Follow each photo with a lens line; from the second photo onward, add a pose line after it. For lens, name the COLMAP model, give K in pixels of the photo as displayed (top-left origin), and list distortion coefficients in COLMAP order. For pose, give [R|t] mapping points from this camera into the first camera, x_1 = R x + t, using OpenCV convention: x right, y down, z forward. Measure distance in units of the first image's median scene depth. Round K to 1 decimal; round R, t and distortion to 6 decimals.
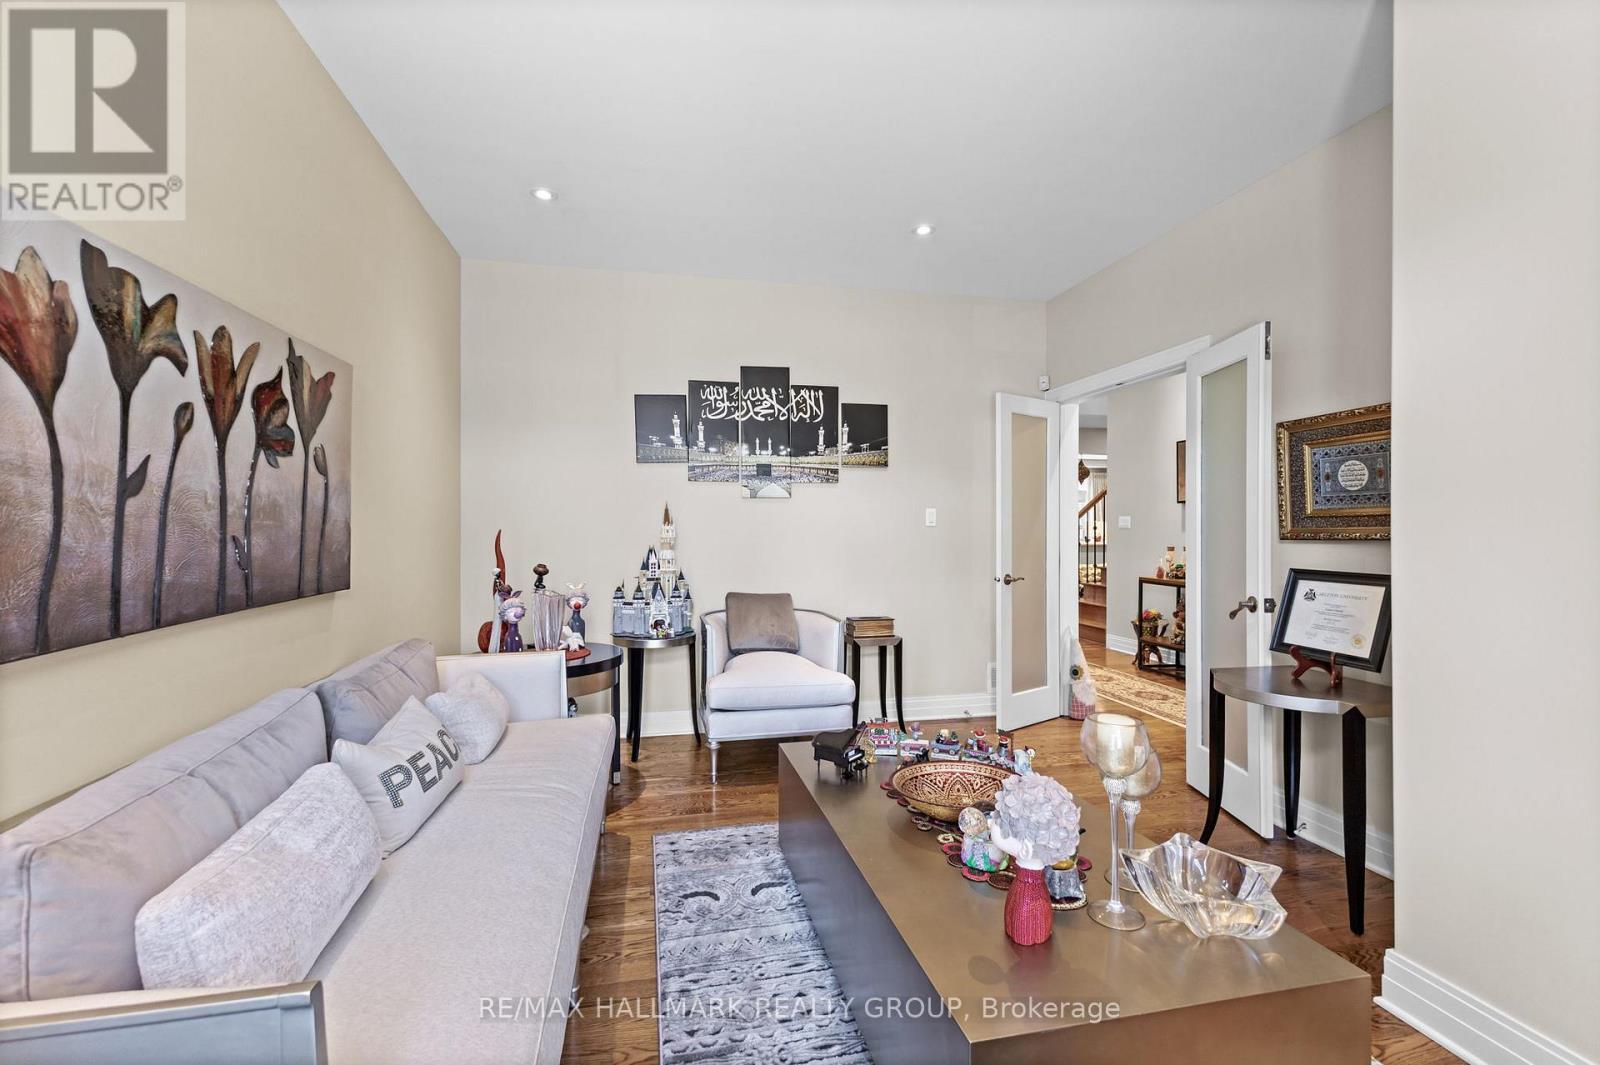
lens RADIAL K [[701.2, 0, 797.0], [0, 701.2, 527.2], [0, 0, 1]] dist [0.002671, -0.001388]
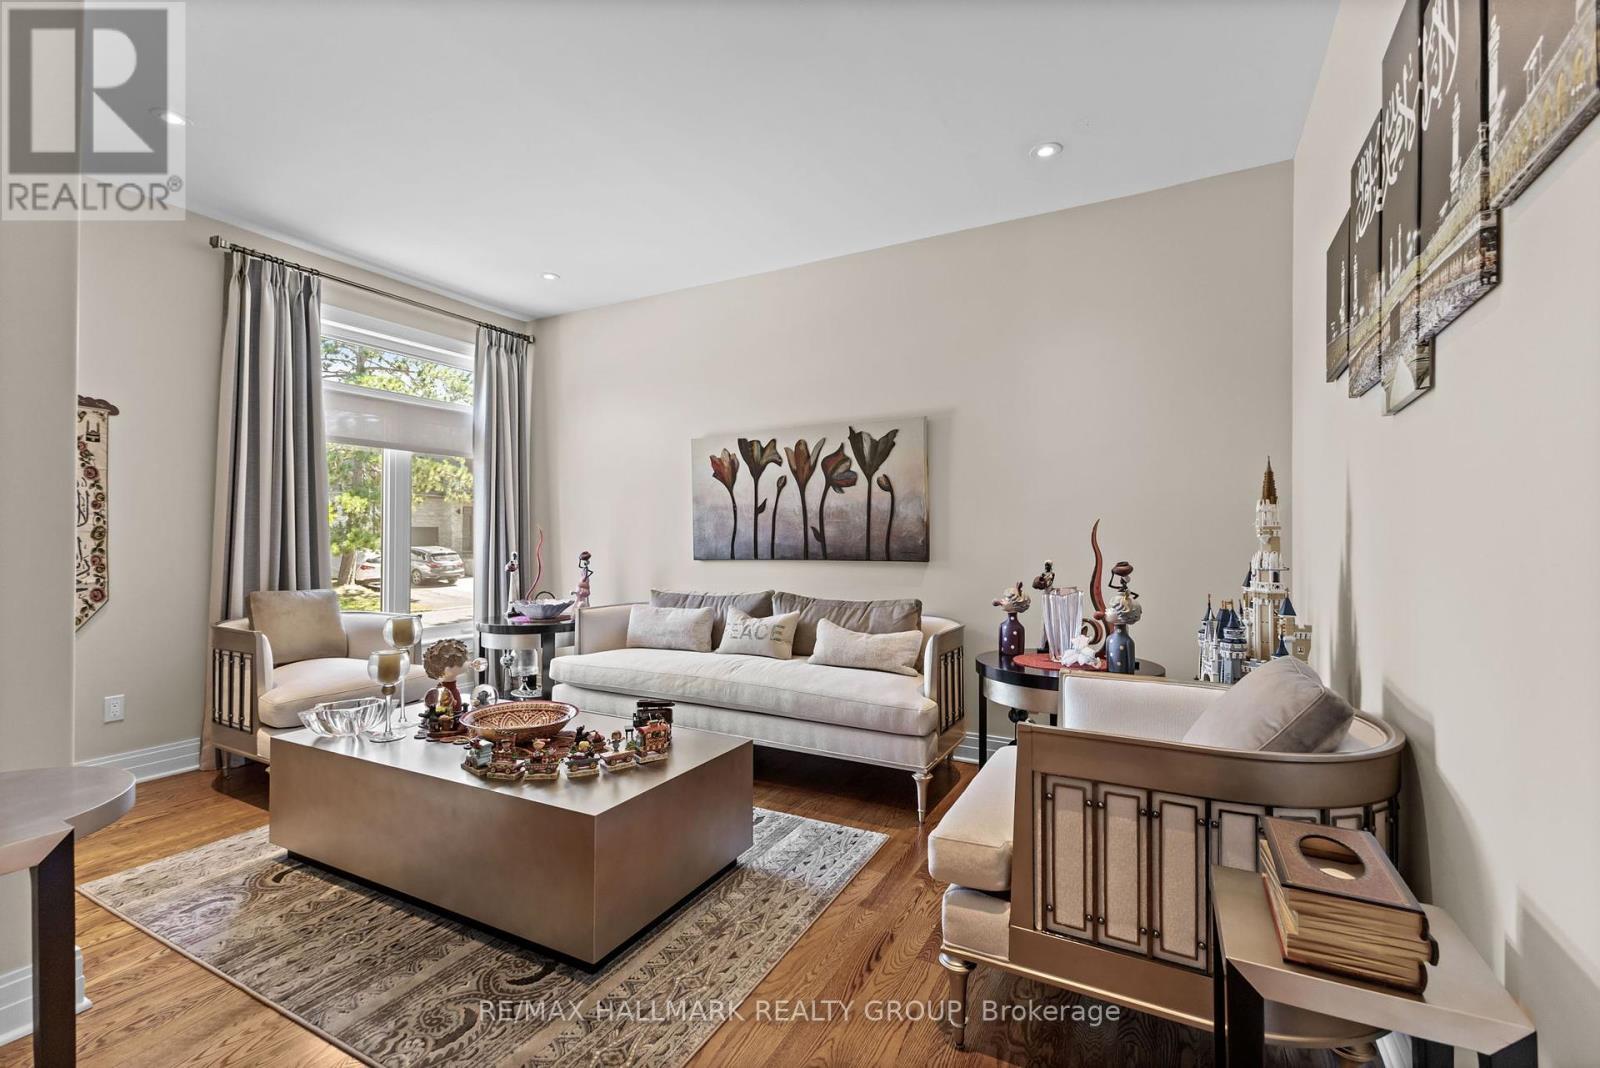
lens RADIAL K [[701.2, 0, 799.8], [0, 701.2, 532.8], [0, 0, 1]] dist [0.002671, -0.001388]
pose [[-0.658452, -0.001700, -0.752621, 1.061560], [0.002206, 0.999989, -0.004188, 0.046746], [0.752620, -0.004418, -0.658441, 2.760087]]
